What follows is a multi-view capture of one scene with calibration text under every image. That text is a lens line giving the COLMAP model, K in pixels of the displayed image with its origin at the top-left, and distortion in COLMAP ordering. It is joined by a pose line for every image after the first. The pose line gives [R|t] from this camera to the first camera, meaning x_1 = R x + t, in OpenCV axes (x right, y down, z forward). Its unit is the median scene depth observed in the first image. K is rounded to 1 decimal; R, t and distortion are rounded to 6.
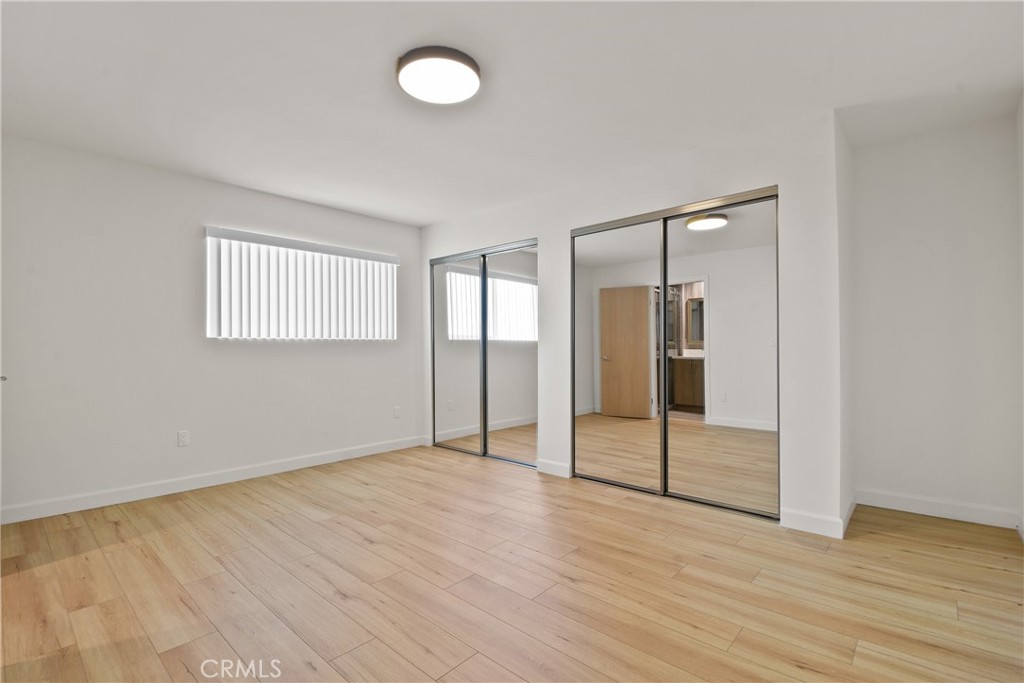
lens RADIAL K [[470.7, 0, 513.9], [0, 470.7, 353.4], [0, 0, 1]] dist [-0.027339, -0.000854]
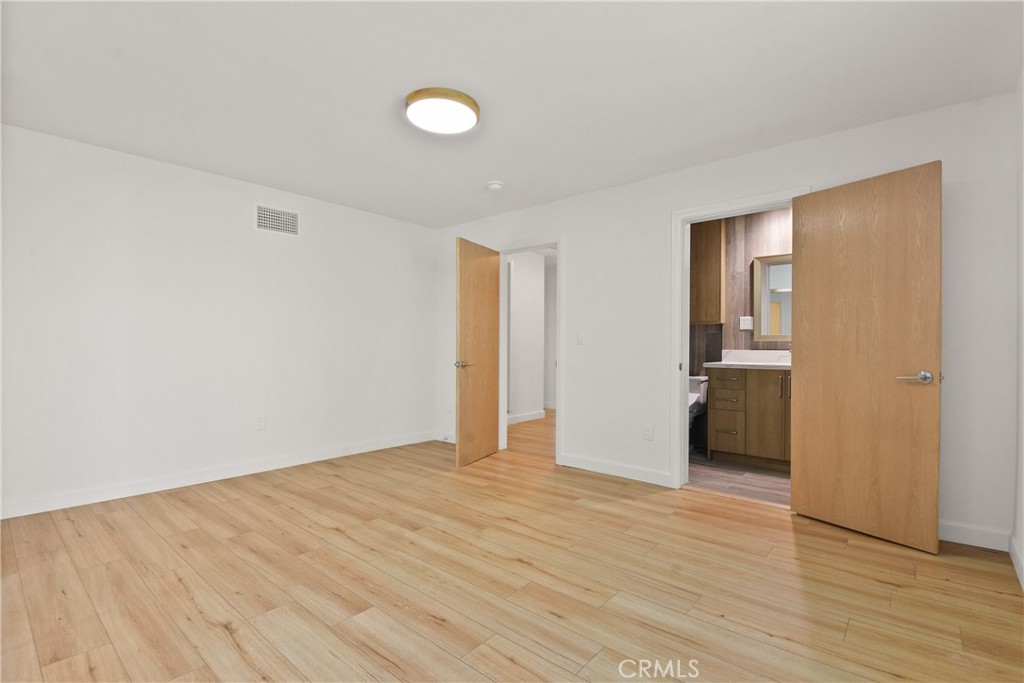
lens RADIAL K [[470.7, 0, 513.9], [0, 470.7, 353.4], [0, 0, 1]] dist [-0.027339, -0.000854]
pose [[-0.999819, -0.000078, -0.019019, -0.281041], [-0.000574, 0.999660, 0.026087, -0.019051], [0.019011, 0.026093, -0.999479, 1.927921]]
